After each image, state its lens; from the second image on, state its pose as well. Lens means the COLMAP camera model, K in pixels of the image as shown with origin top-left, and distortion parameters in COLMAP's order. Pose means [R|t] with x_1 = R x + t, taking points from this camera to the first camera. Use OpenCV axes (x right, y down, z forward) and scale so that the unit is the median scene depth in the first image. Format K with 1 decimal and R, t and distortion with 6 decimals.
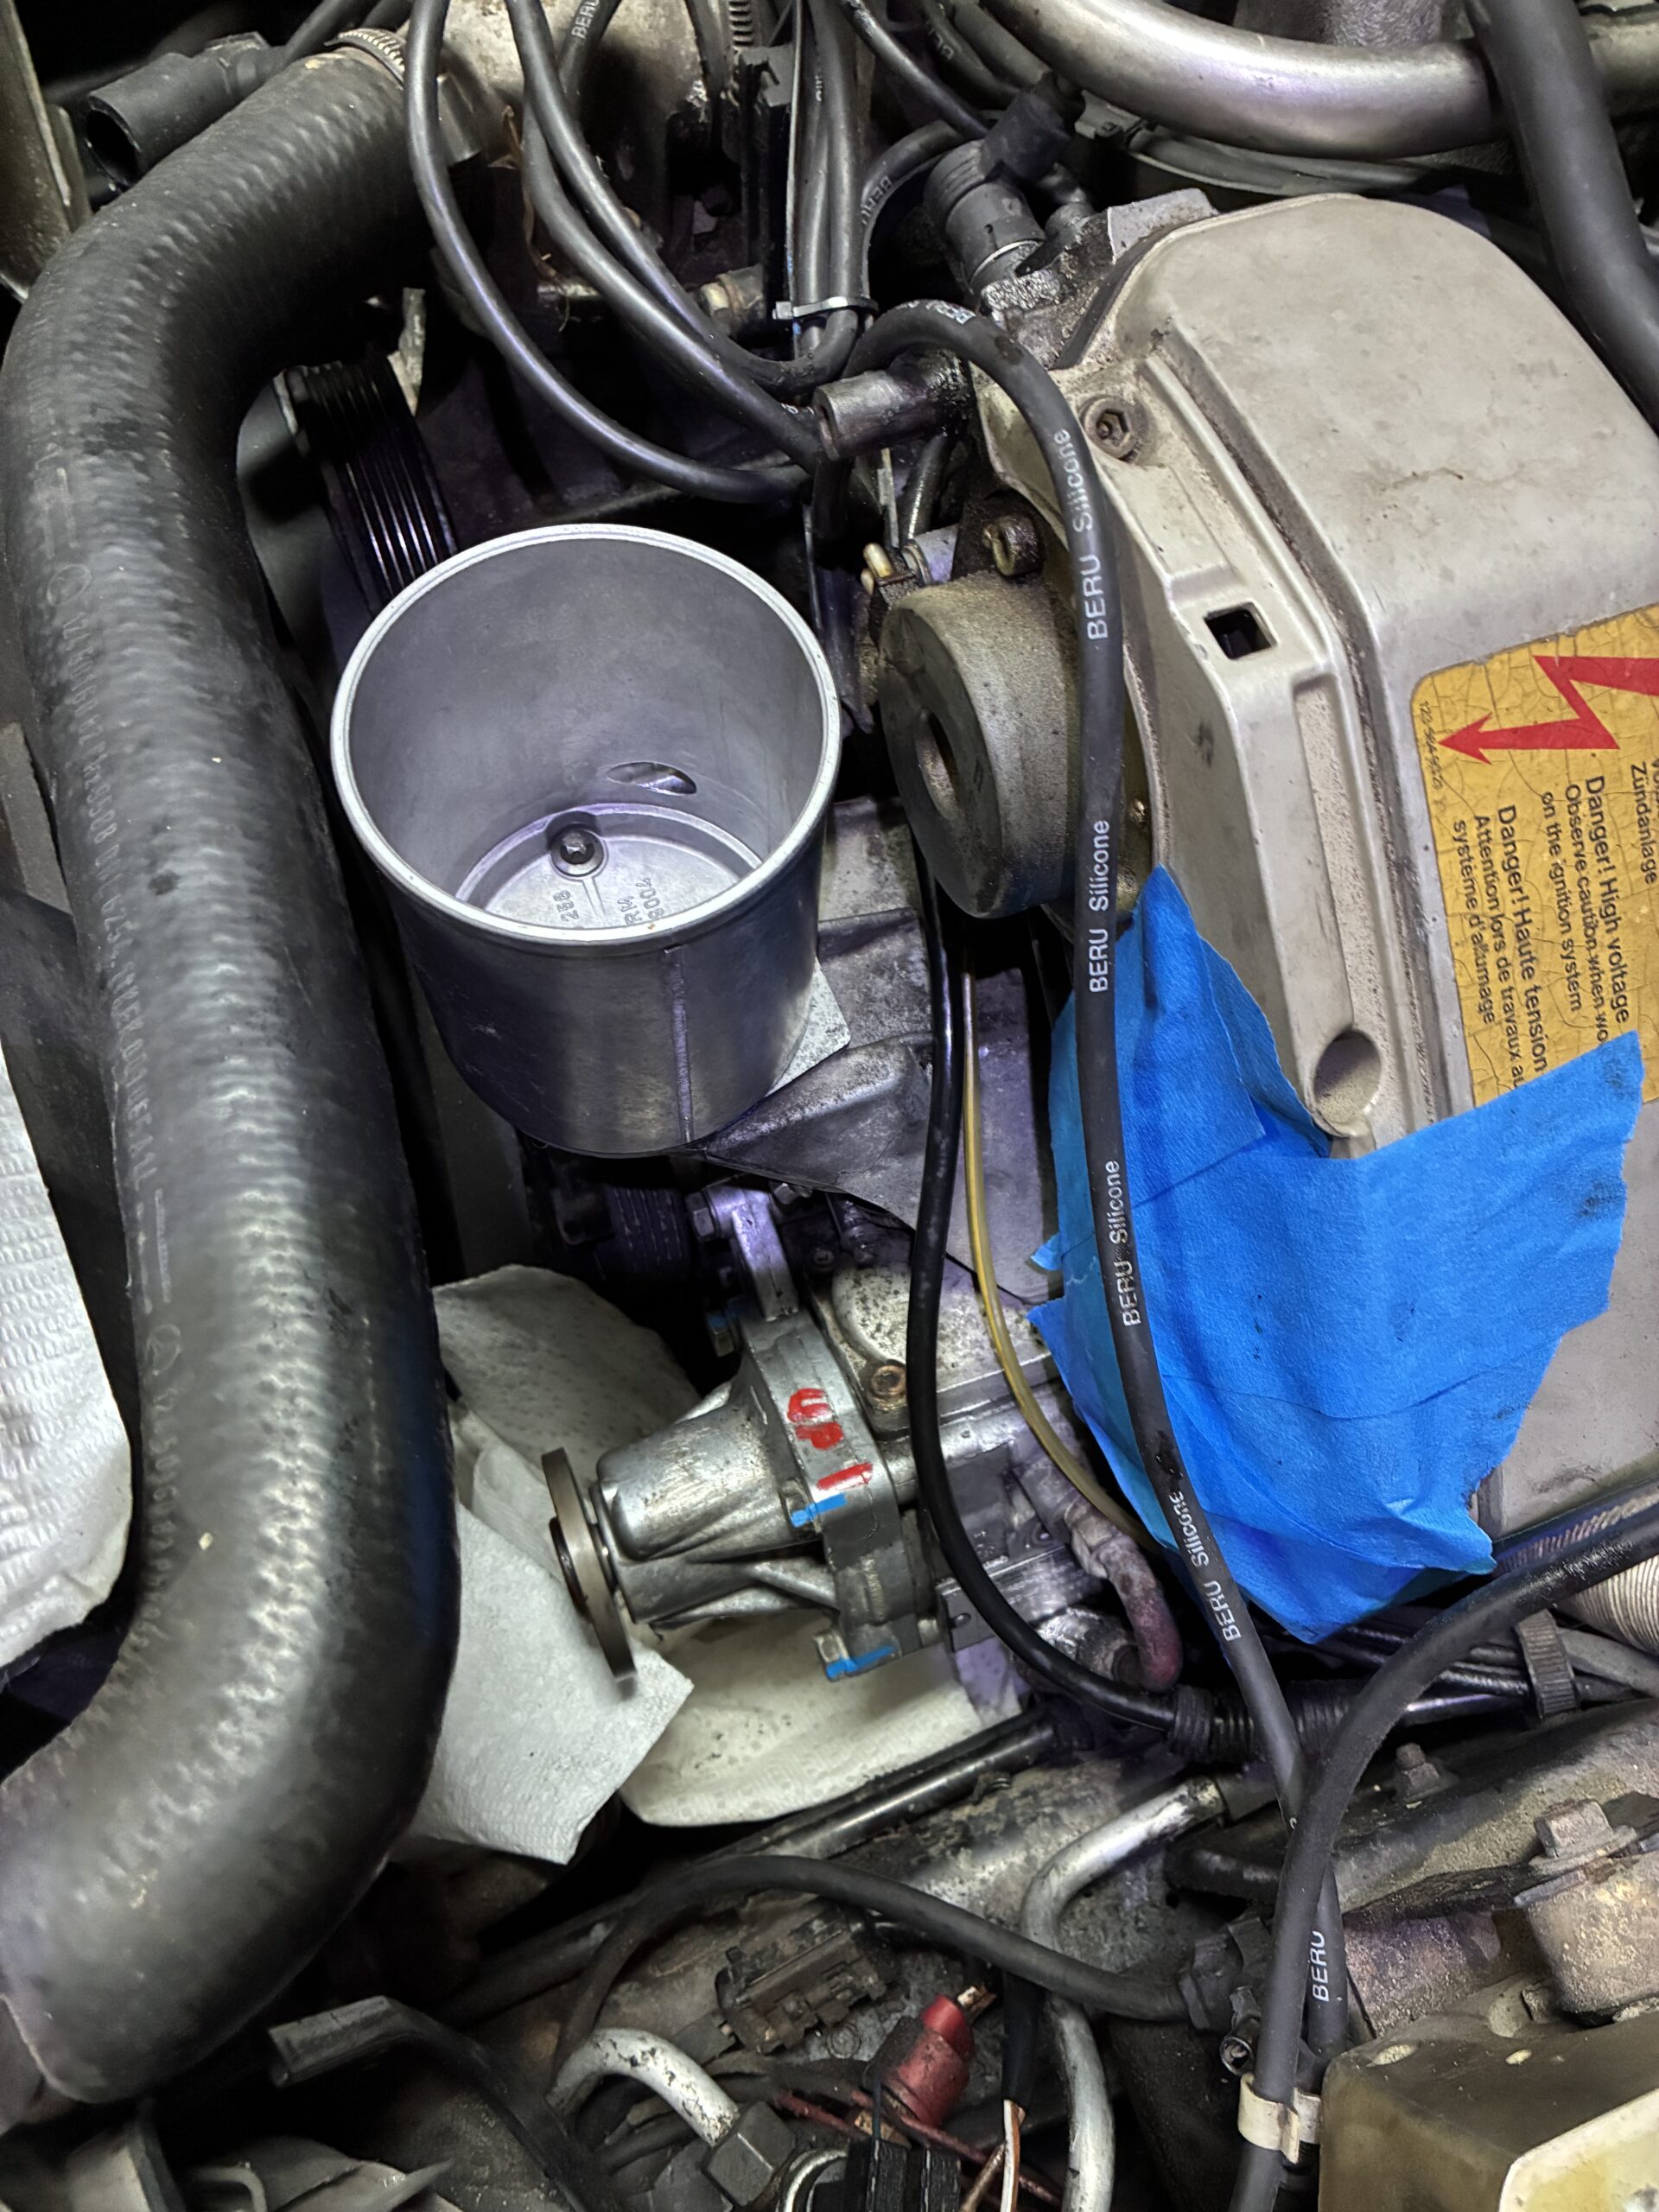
lens RADIAL K [[1715.0, 0, 826.0], [0, 1715.0, 1105.0], [0, 0, 1]] dist [0.012457, -0.001459]
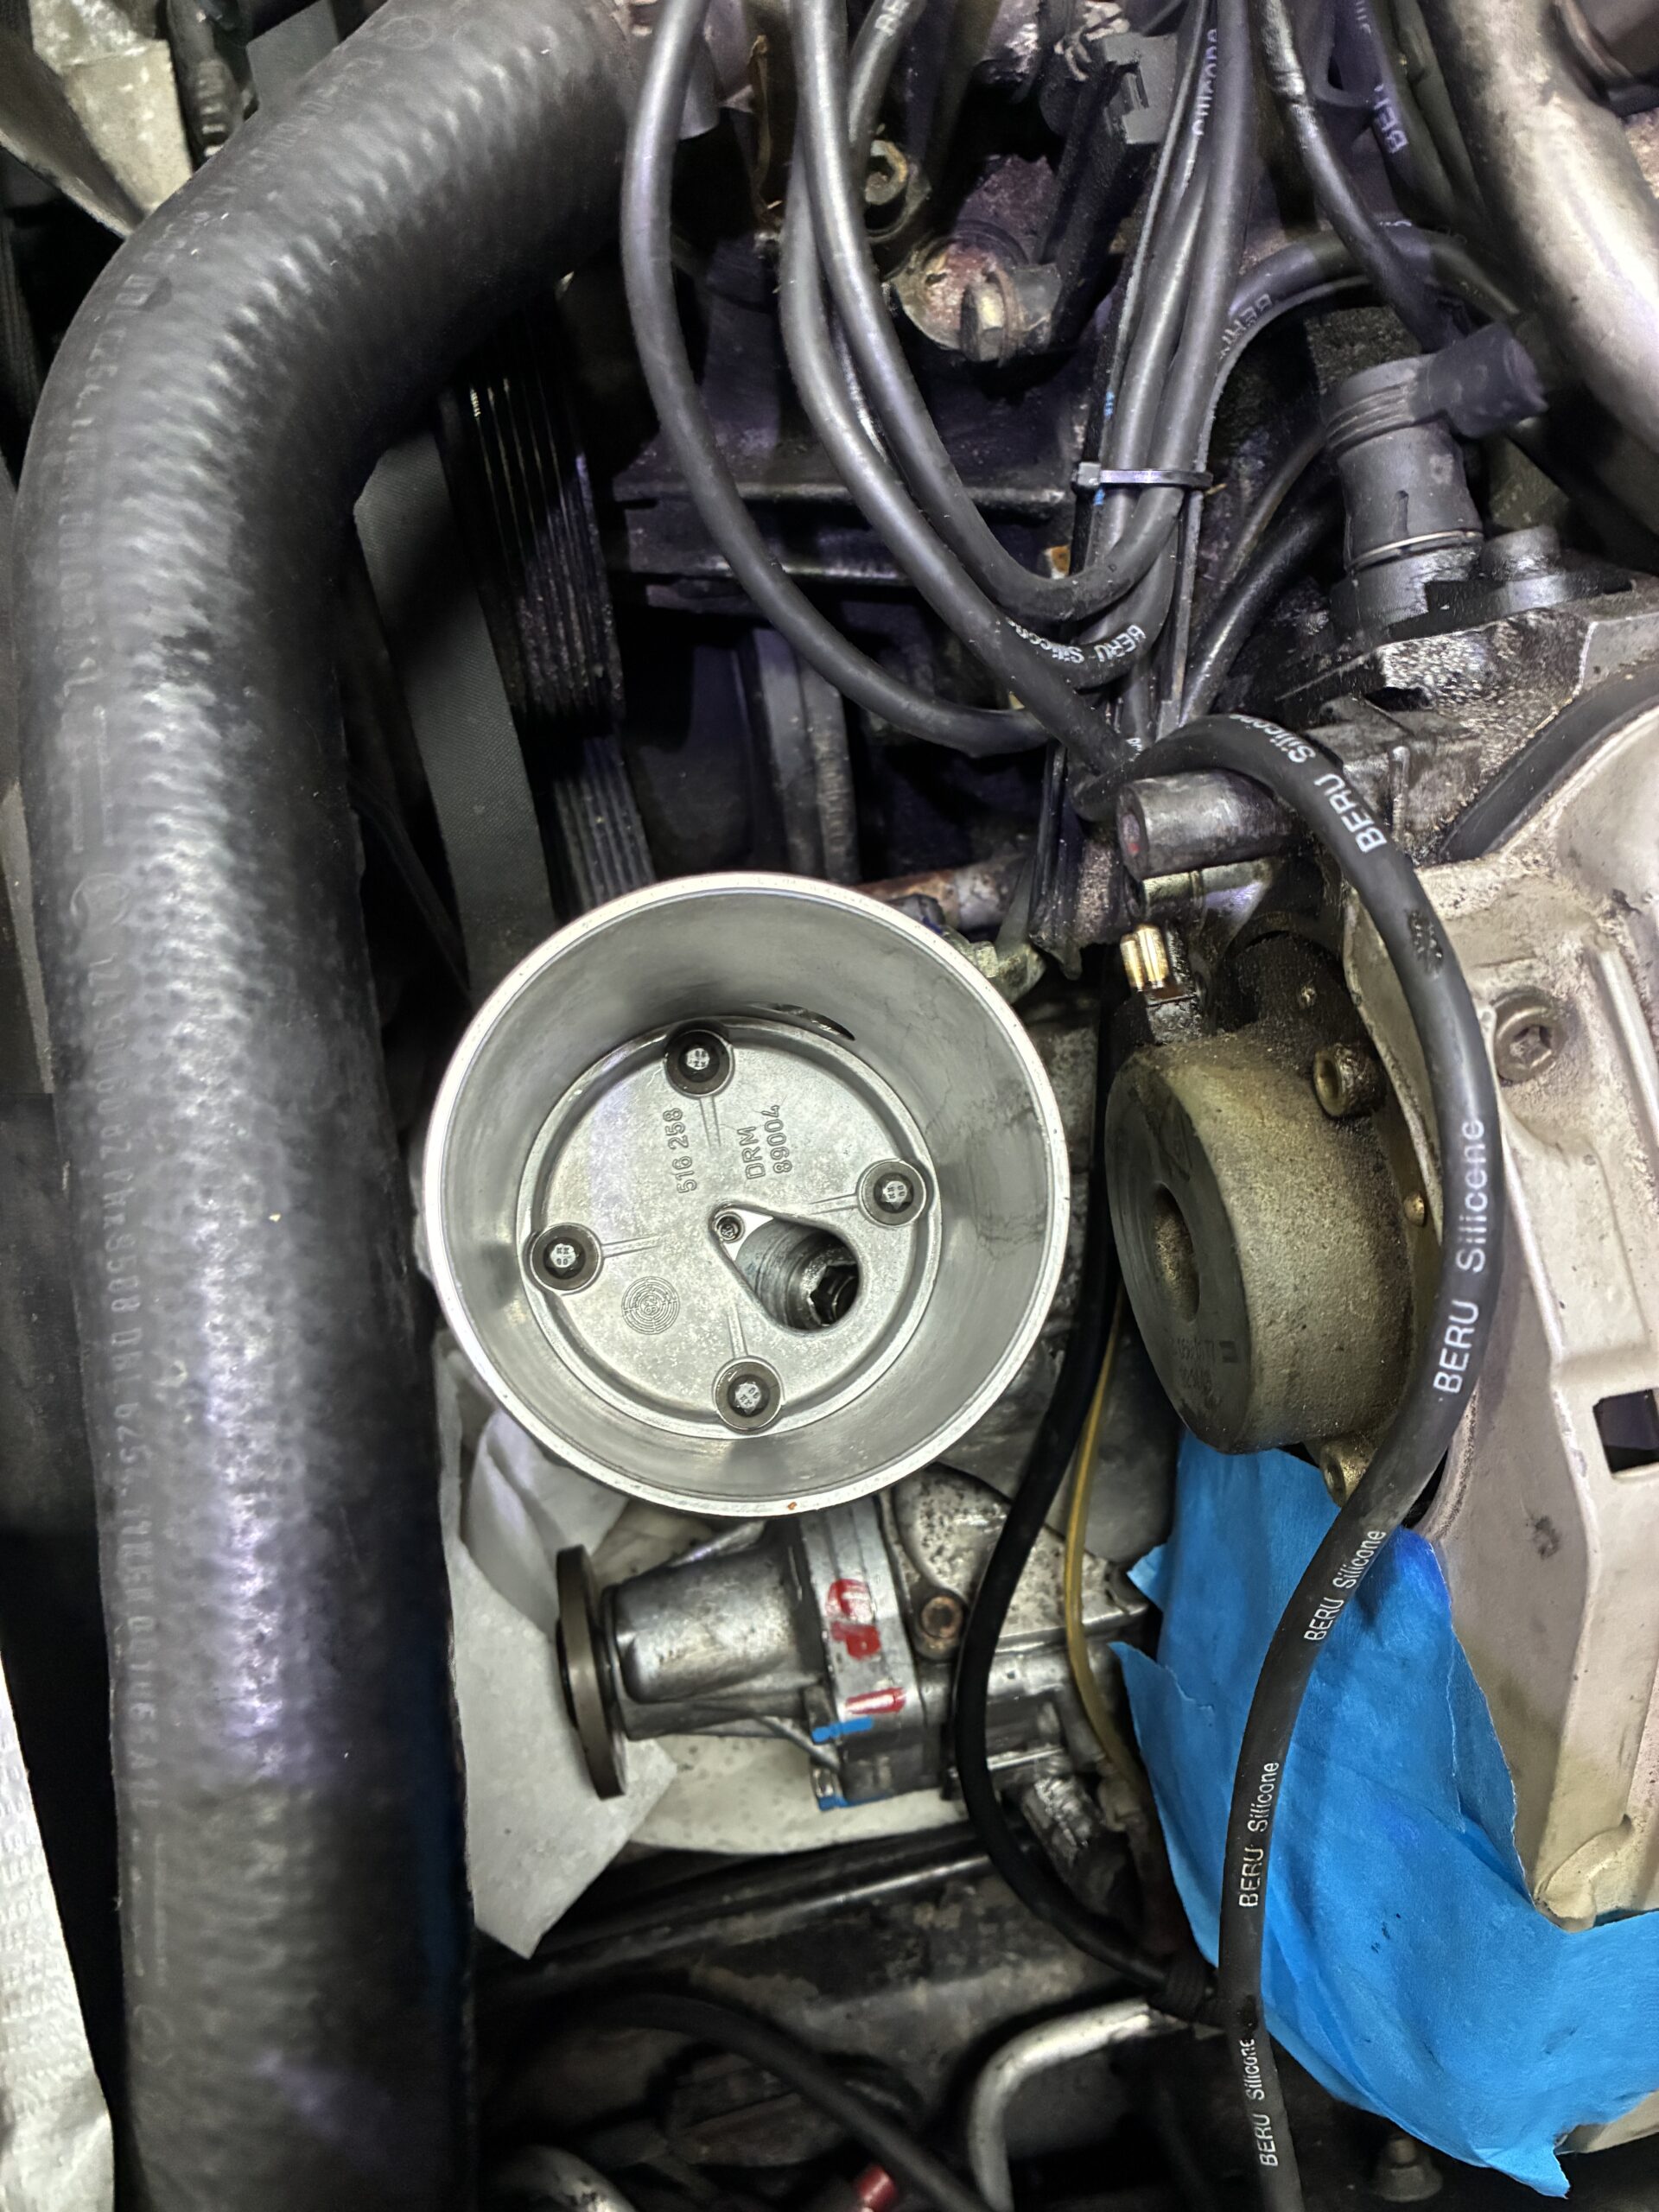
lens RADIAL K [[1715.0, 0, 833.6], [0, 1715.0, 1106.3], [0, 0, 1]] dist [0.012457, -0.001459]
pose [[0.984615, 0.172750, 0.026276, -0.099381], [-0.173281, 0.945942, 0.274165, -0.368553], [0.022507, -0.274501, 0.961324, 0.201427]]
